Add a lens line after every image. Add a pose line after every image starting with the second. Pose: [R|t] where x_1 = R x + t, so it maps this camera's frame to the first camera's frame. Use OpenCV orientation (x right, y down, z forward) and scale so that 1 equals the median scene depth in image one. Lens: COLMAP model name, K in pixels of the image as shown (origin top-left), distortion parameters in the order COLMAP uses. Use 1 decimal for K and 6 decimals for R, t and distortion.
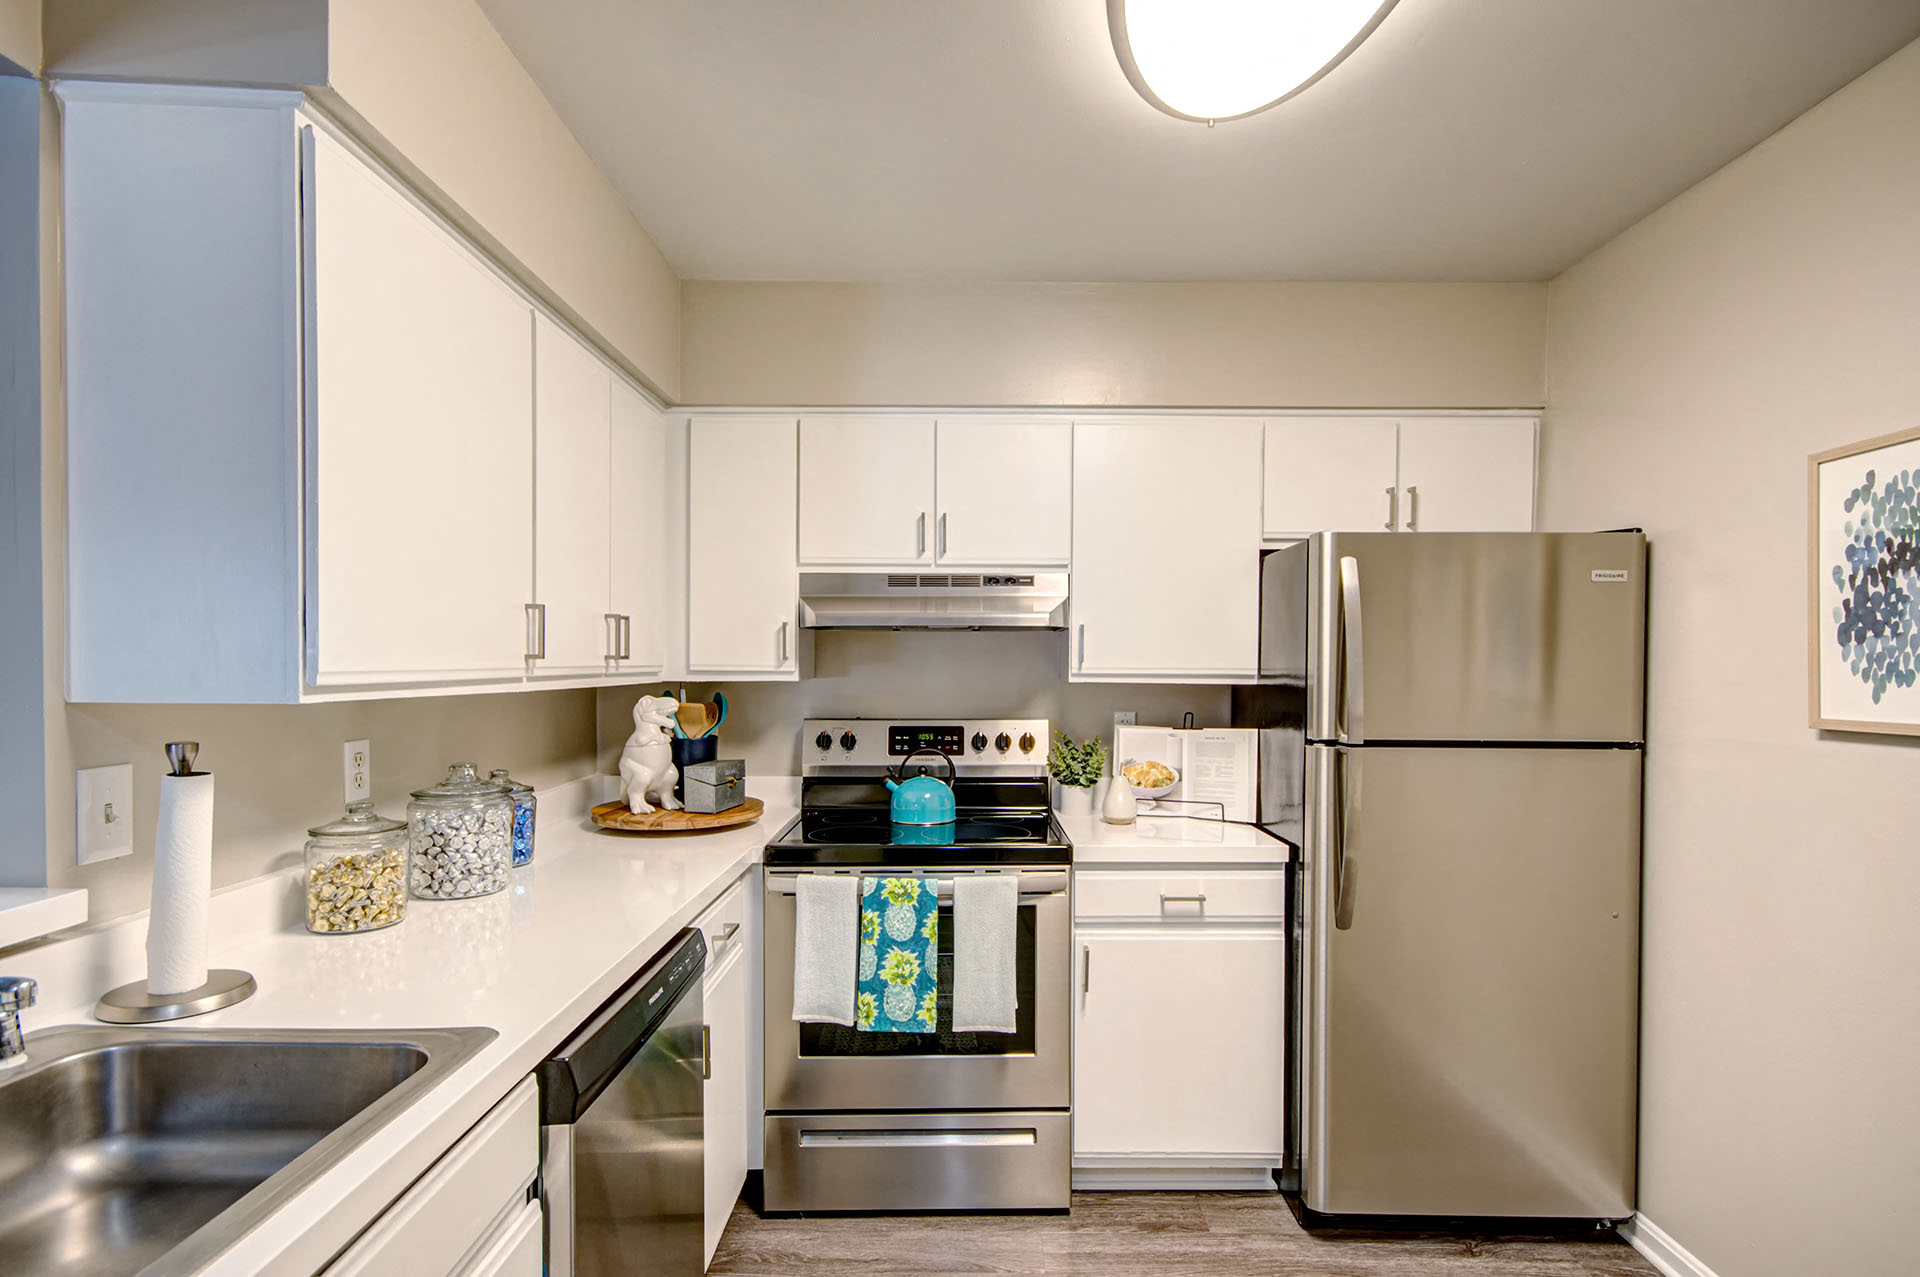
lens RADIAL K [[920.3, 0, 979.8], [0, 920.3, 676.9], [0, 0, 1]] dist [-0.014143, -0.003137]
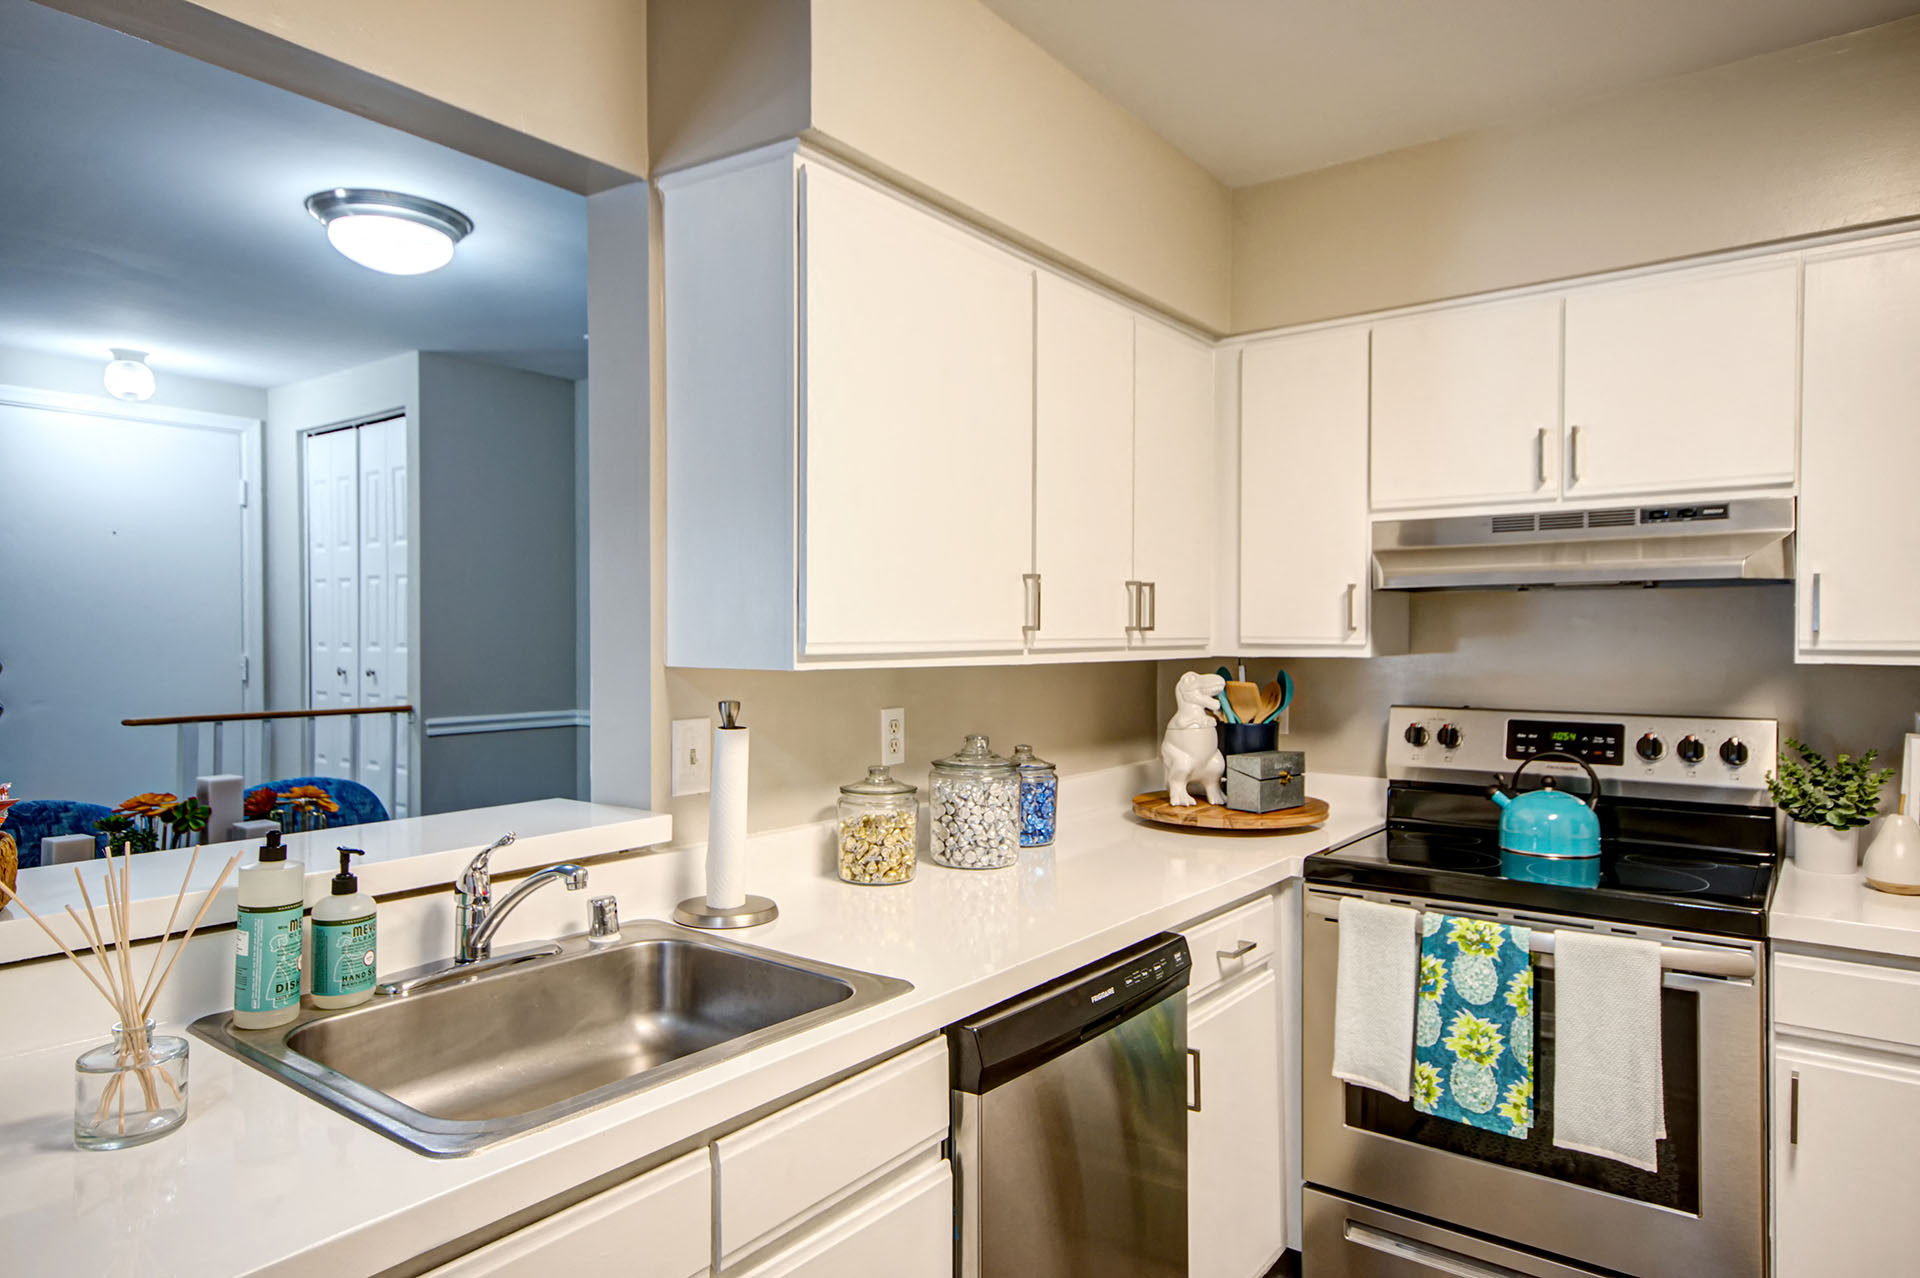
lens RADIAL K [[1160.6, 0, 957.6], [0, 1160.6, 638.1], [0, 0, 1]] dist [-0.019127, 0.013515]
pose [[0.779361, 0.000327, -0.626576, 0.176303], [-0.008015, 0.999923, -0.009448, 0.000429], [0.626524, 0.012386, 0.779303, -0.004868]]
